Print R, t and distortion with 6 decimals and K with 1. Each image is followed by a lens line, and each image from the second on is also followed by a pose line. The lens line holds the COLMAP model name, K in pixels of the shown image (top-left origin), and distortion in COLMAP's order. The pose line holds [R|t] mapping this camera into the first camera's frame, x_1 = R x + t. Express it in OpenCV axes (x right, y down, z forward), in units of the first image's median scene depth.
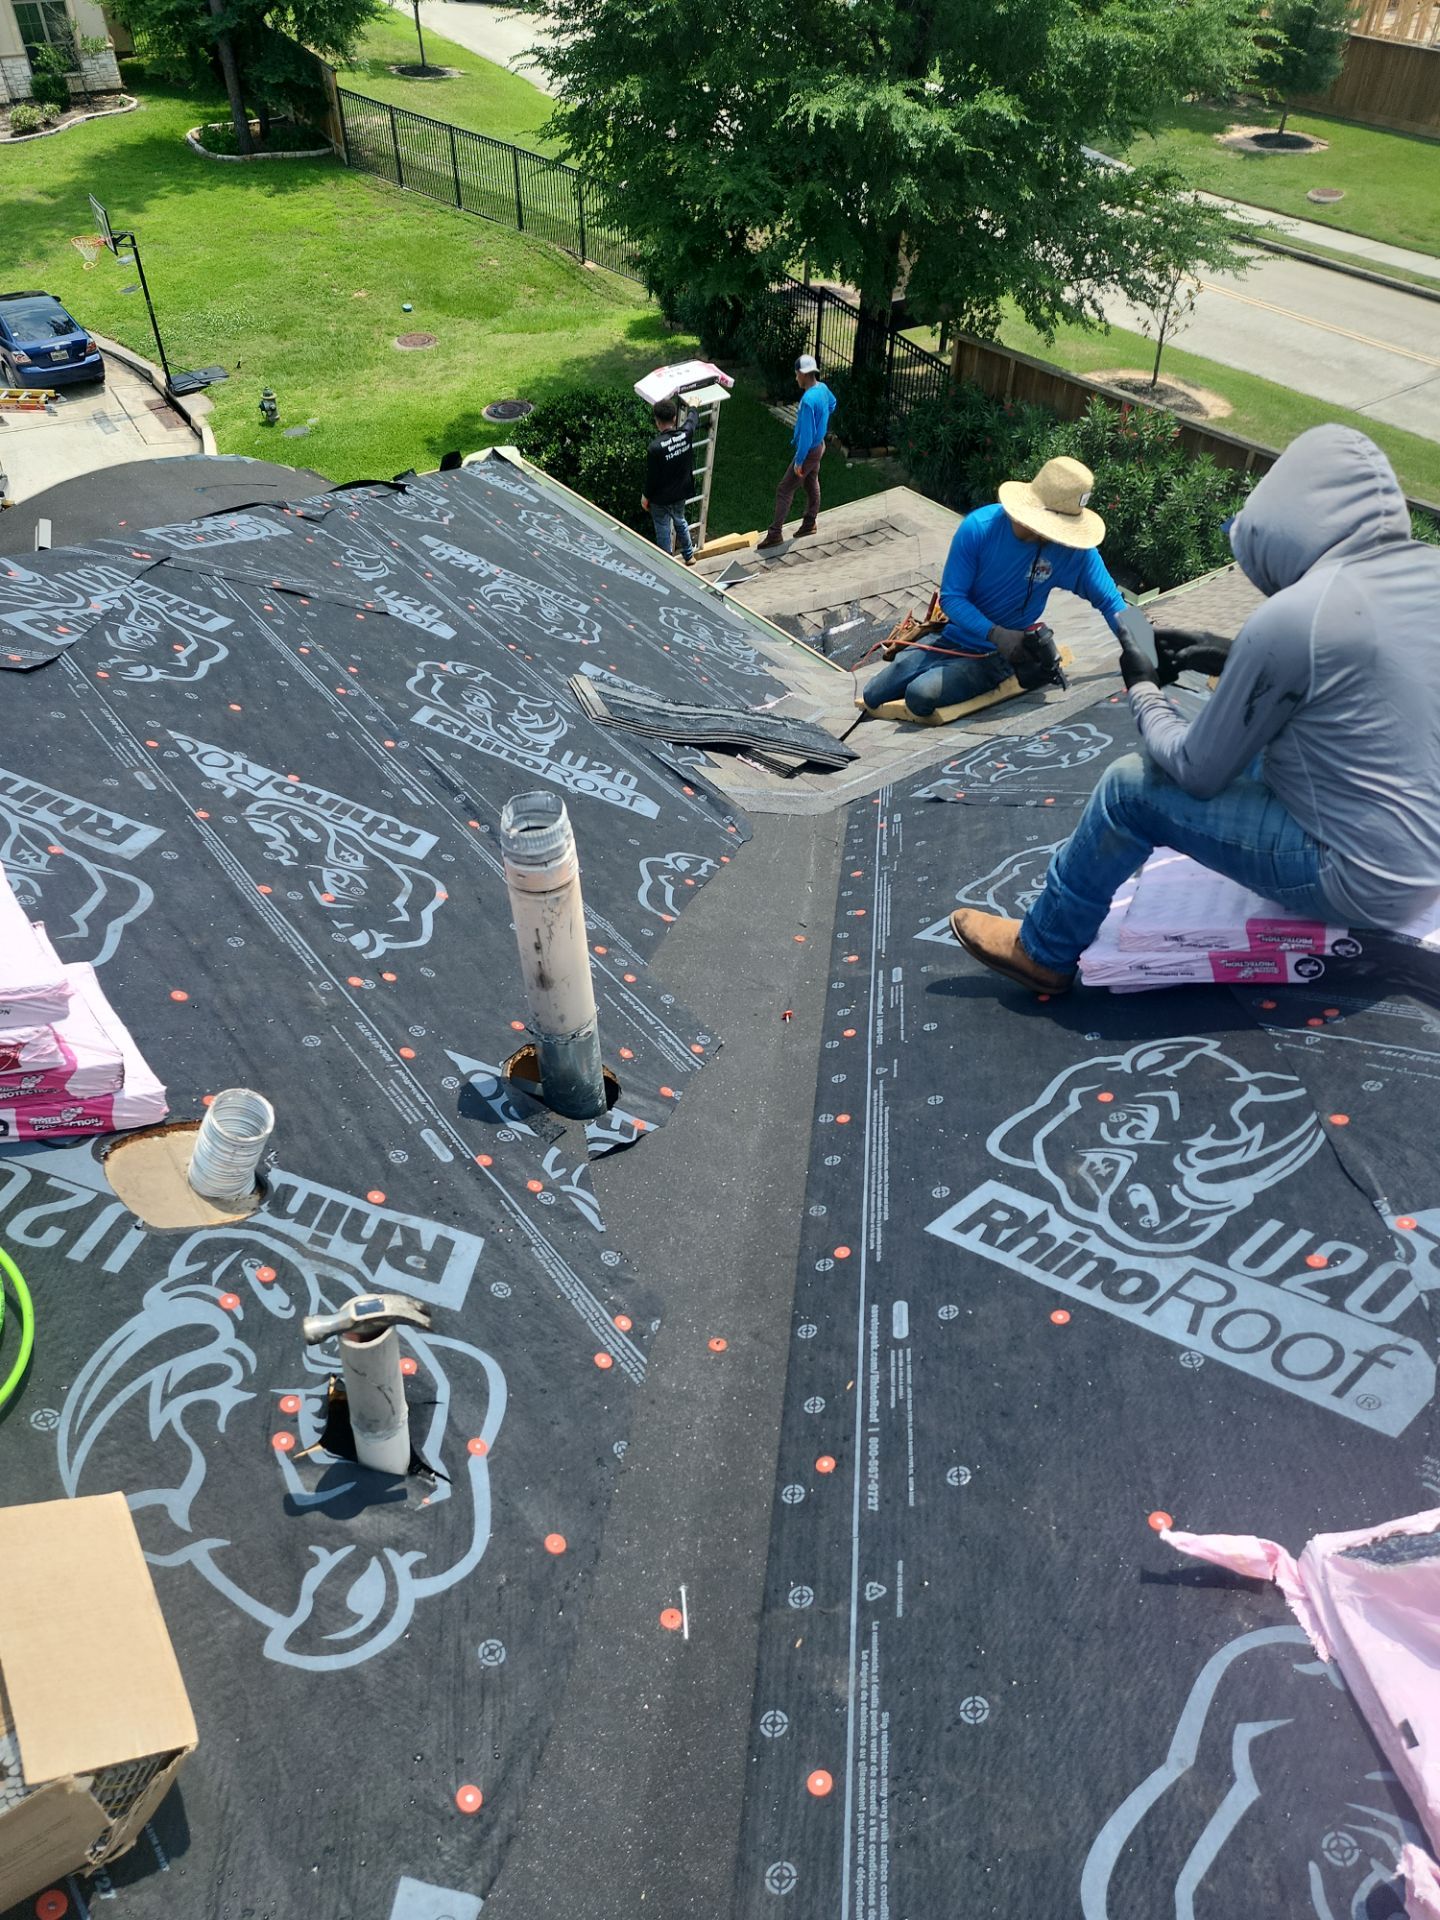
lens RADIAL K [[1313.1, 0, 732.4], [0, 1313.1, 967.7], [0, 0, 1]] dist [0.052230, -0.042721]
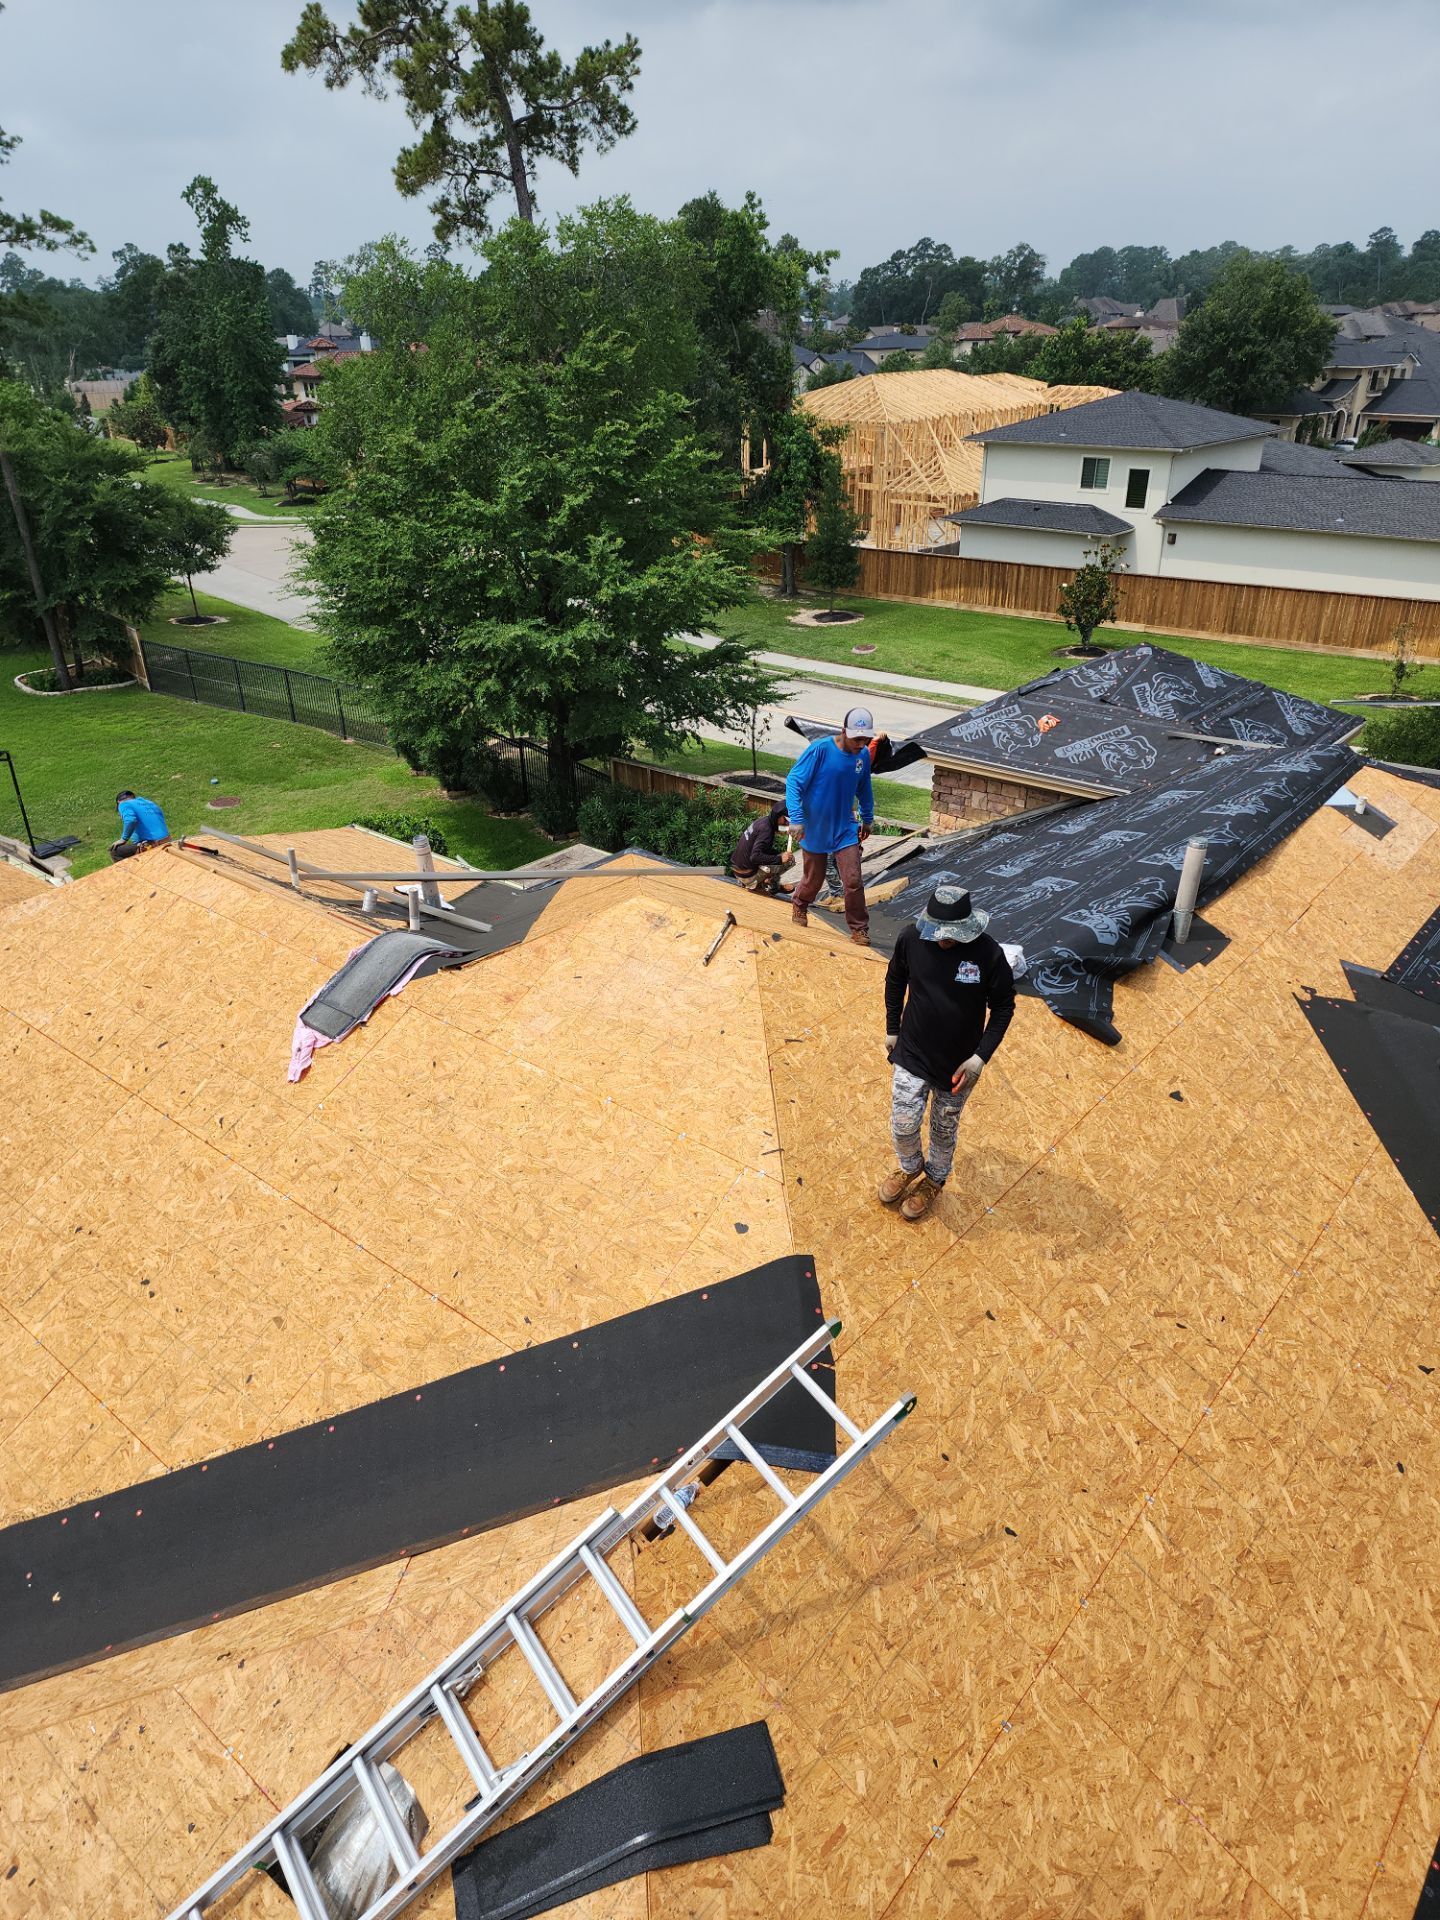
lens RADIAL K [[1268.9, 0, 711.2], [0, 1268.9, 978.9], [0, 0, 1]] dist [0.070392, -0.060550]
pose [[0.977204, -0.128744, 0.168814, 0.001739], [0.171021, 0.948510, -0.266610, 0.133763], [-0.125798, 0.289403, 0.948905, -0.254235]]
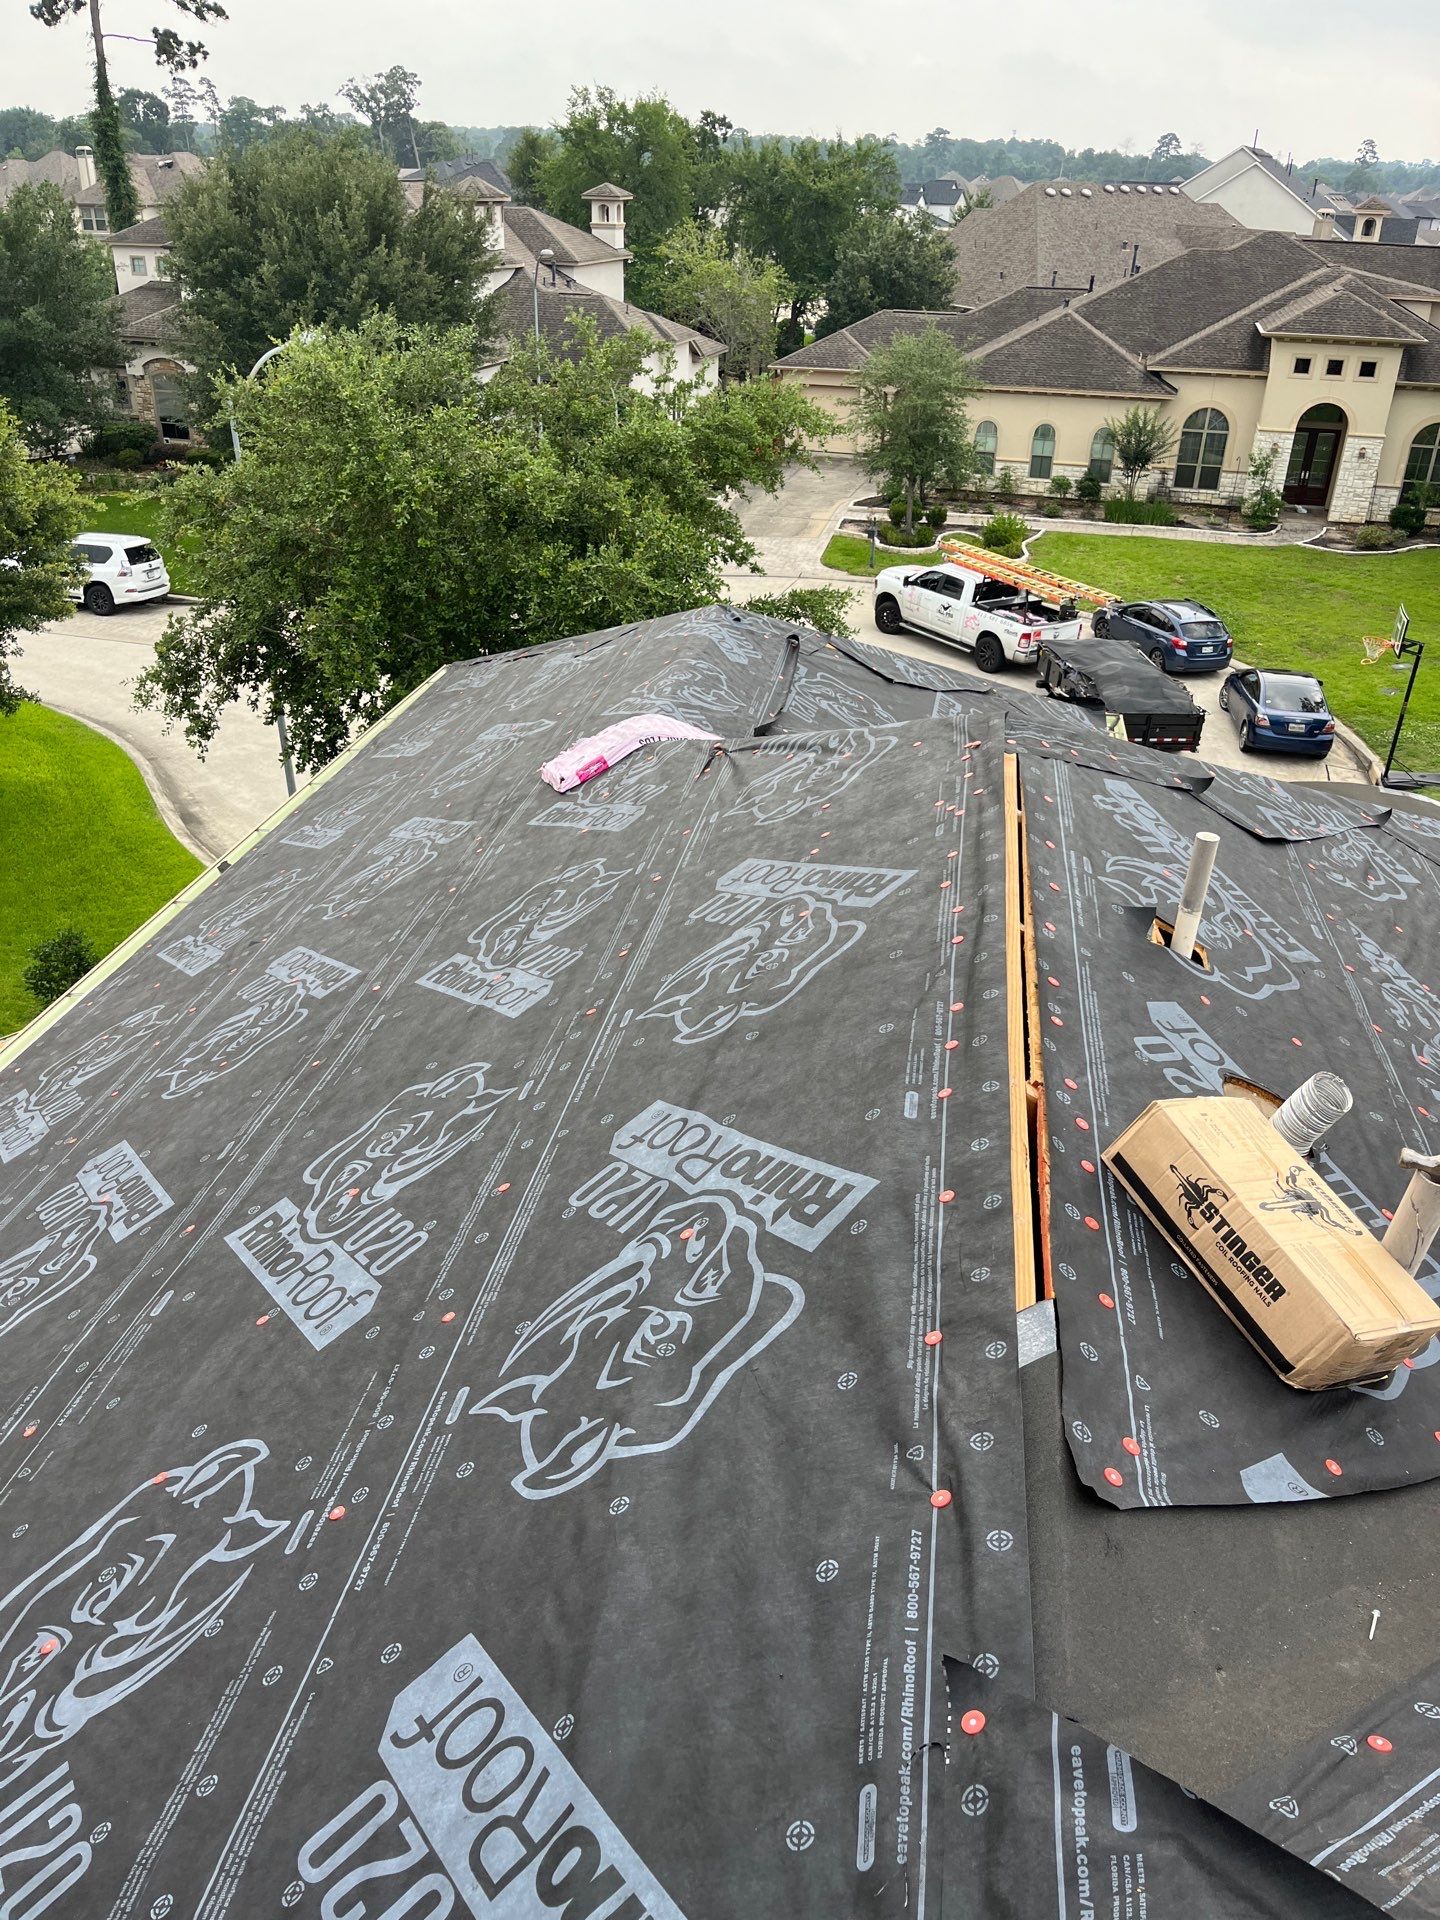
lens RADIAL K [[1437.7, 0, 717.2], [0, 1437.7, 976.9], [0, 0, 1]] dist [0.062673, -0.085358]
pose [[0.669396, 0.351281, -0.654607, 0.008393], [-0.517916, 0.852379, -0.072206, 0.028300], [0.532608, 0.387365, 0.752513, -0.030400]]
